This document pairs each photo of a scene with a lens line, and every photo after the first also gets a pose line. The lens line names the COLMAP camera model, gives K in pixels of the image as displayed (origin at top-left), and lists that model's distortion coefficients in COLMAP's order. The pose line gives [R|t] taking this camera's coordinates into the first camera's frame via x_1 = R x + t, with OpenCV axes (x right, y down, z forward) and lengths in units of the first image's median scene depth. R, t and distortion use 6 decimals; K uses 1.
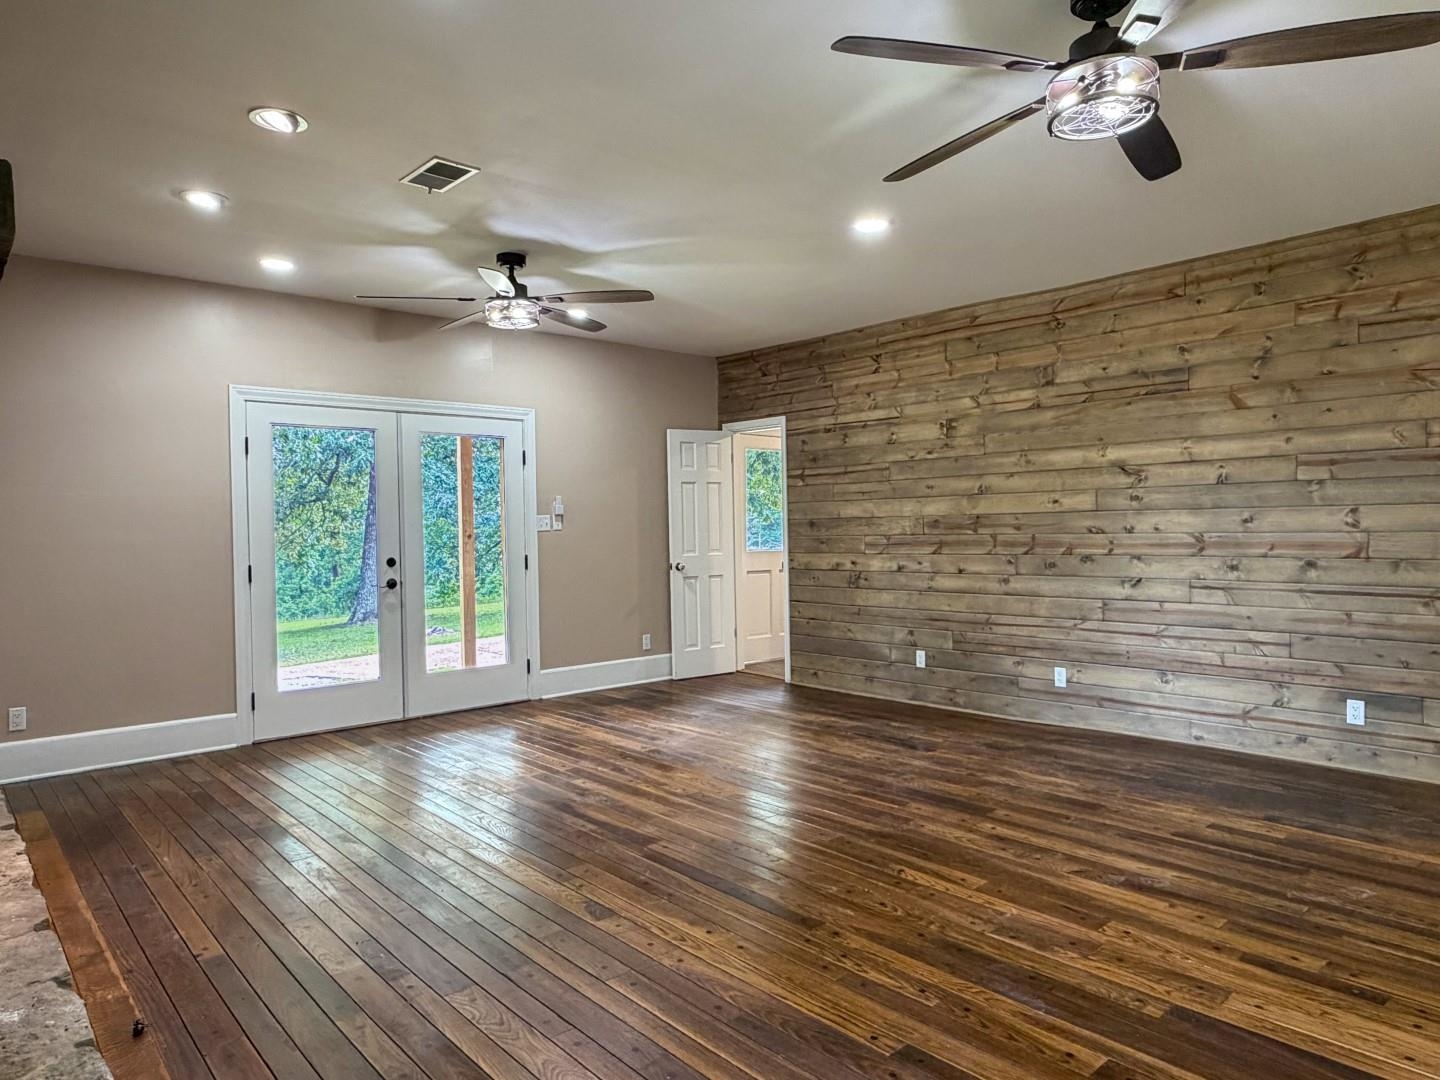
lens RADIAL K [[917.0, 0, 720.0], [0, 917.0, 540.0], [0, 0, 1]] dist [0.002214, 0.000473]
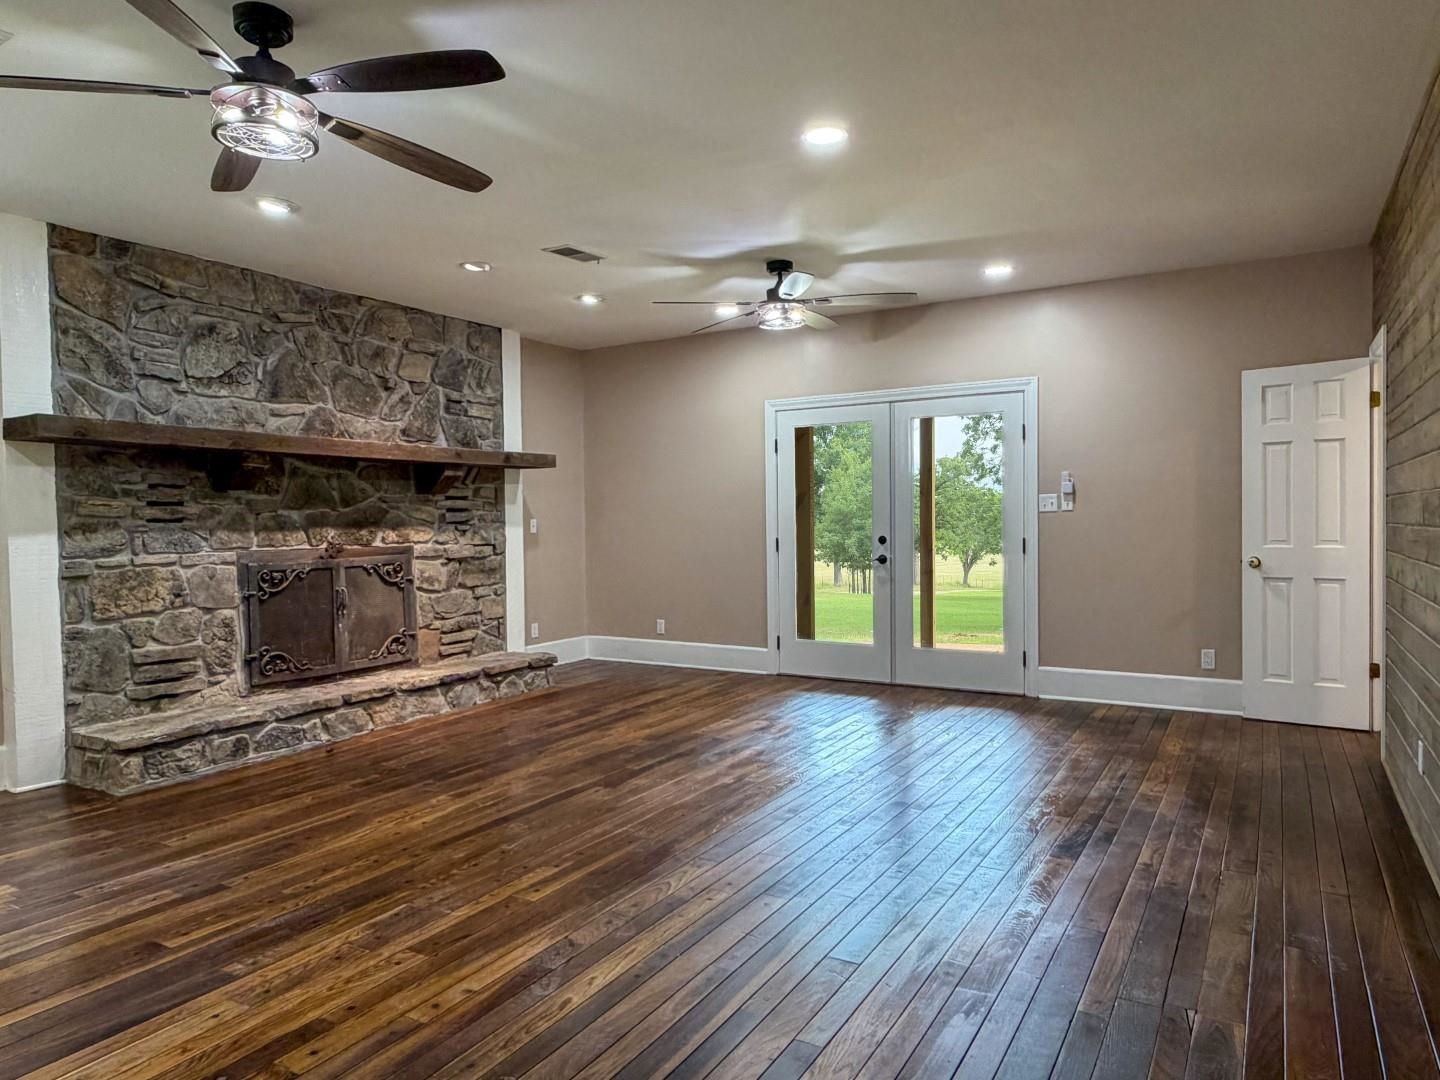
lens RADIAL K [[929.2, 0, 712.3], [0, 929.2, 541.3], [0, 0, 1]] dist [-0.001245, -0.001062]
pose [[0.292519, 0.037988, -0.955505, 0.724149], [-0.005274, 0.999260, 0.038113, -0.017458], [0.956245, -0.006109, 0.292503, 0.528523]]
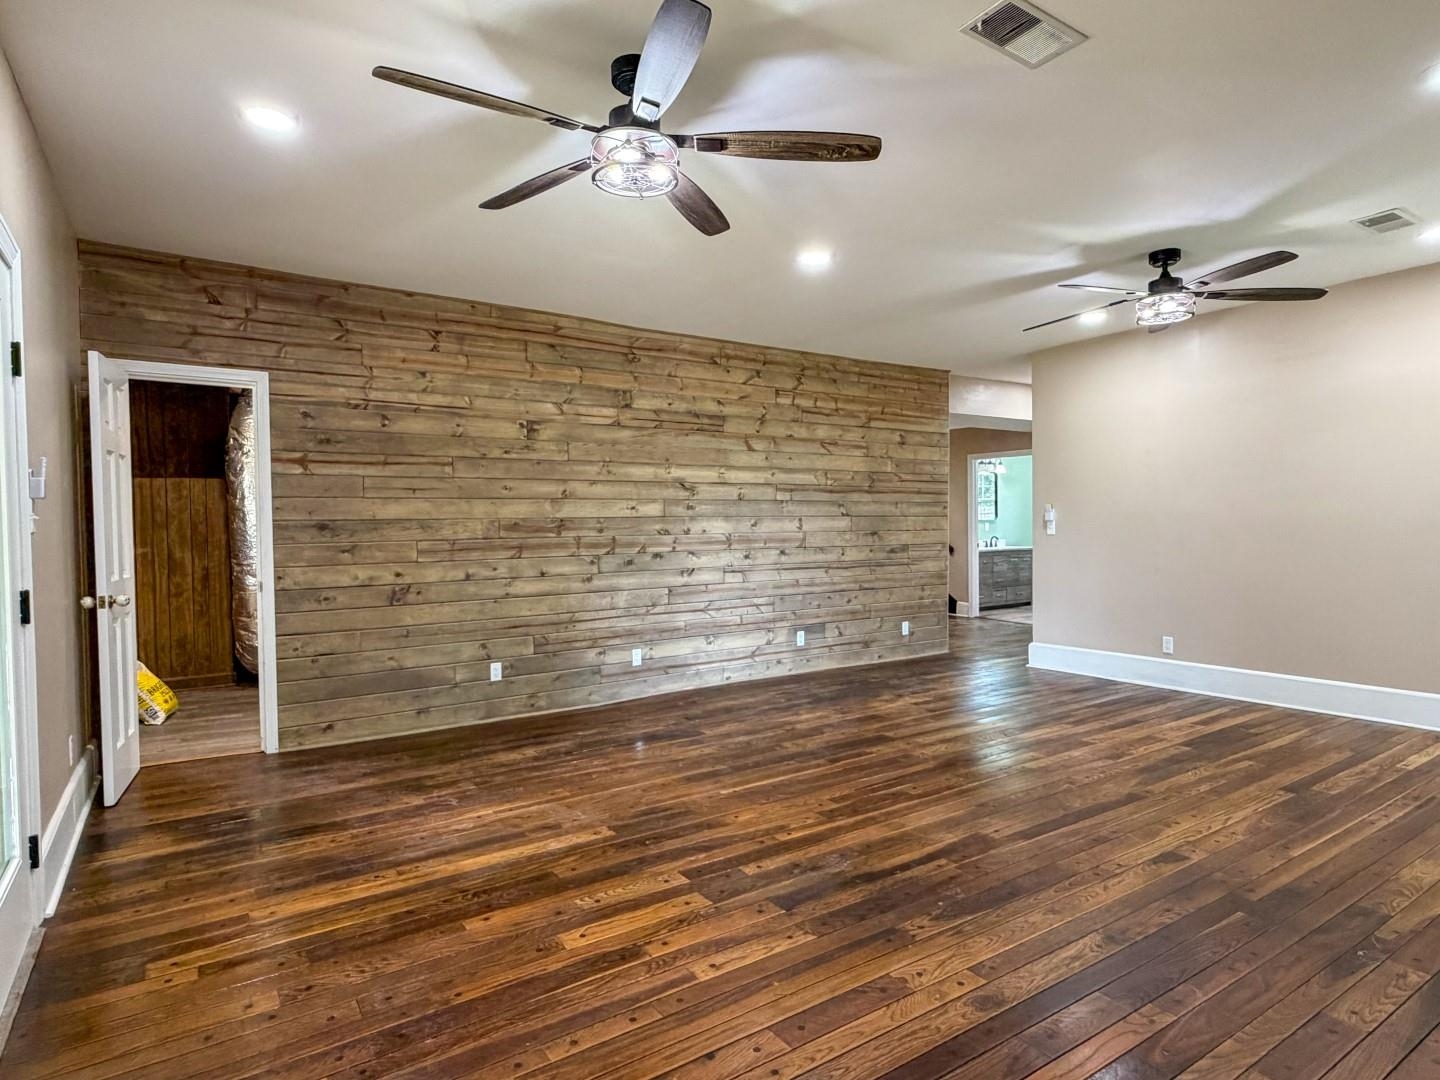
lens RADIAL K [[797.0, 0, 720.0], [0, 797.0, 540.0], [0, 0, 1]] dist [0.001124, -0.000603]
pose [[0.141040, -0.004757, 0.989992, -0.653026], [0.024092, 0.999709, 0.001371, 0.000045], [-0.989711, 0.023658, 0.141114, 0.777328]]
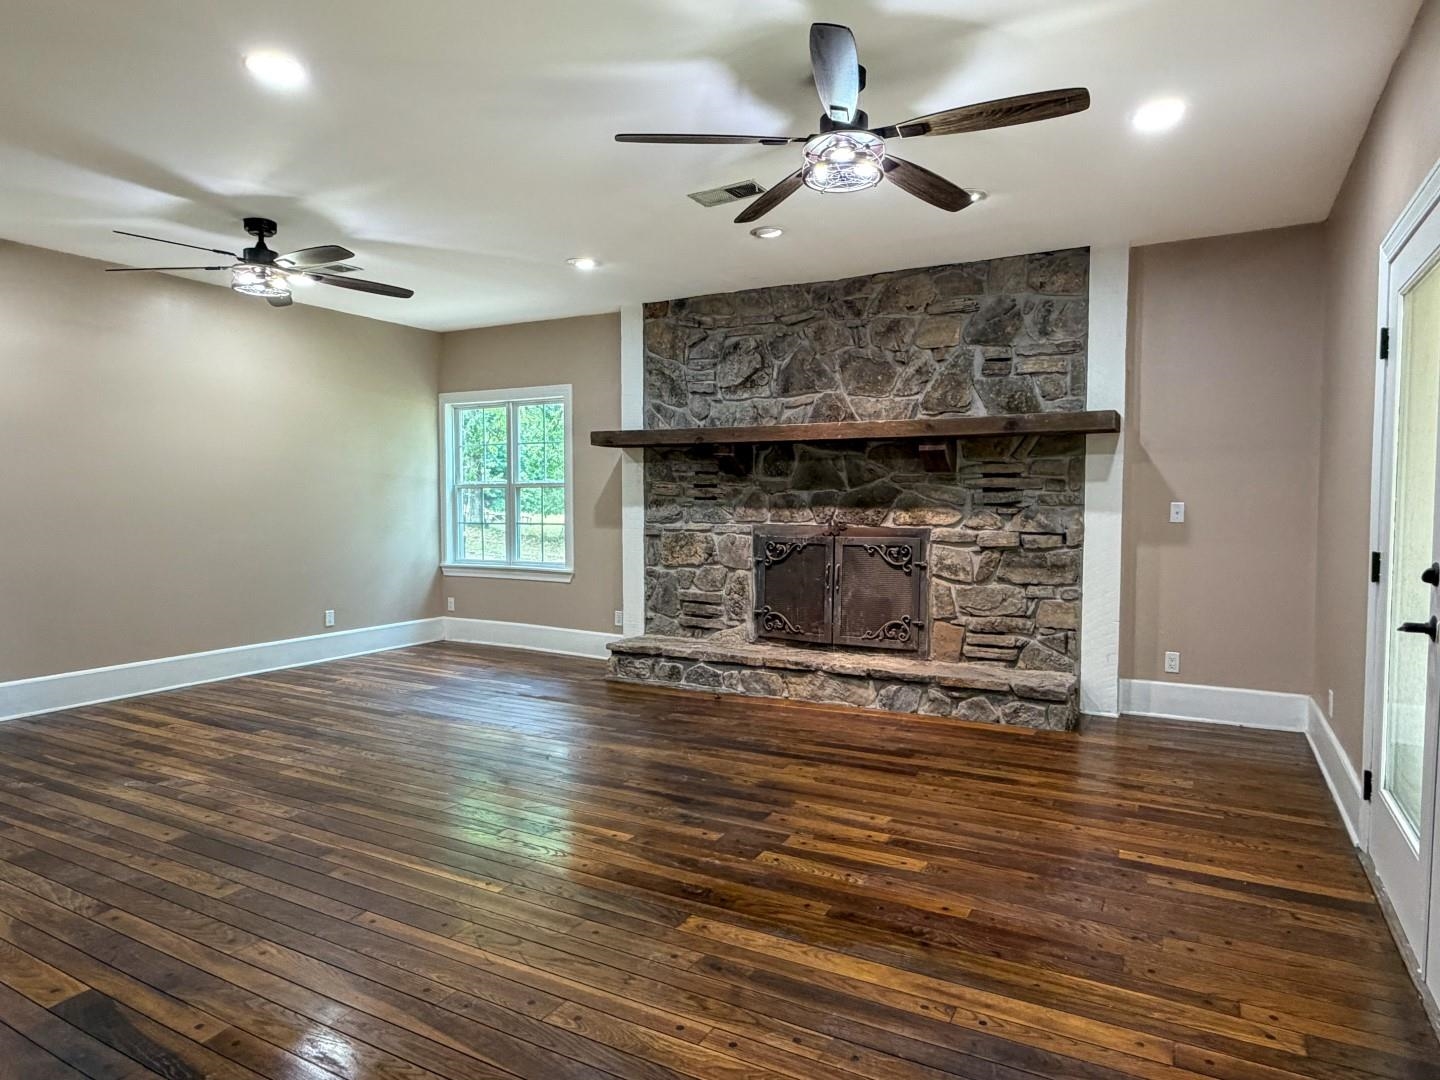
lens RADIAL K [[879.2, 0, 714.8], [0, 879.2, 540.9], [0, 0, 1]] dist [-0.001103, 0.005535]
pose [[-0.944574, 0.029642, -0.326956, 0.061560], [0.008930, 0.997867, 0.064670, -0.019159], [0.328176, 0.058166, -0.942824, 1.389923]]
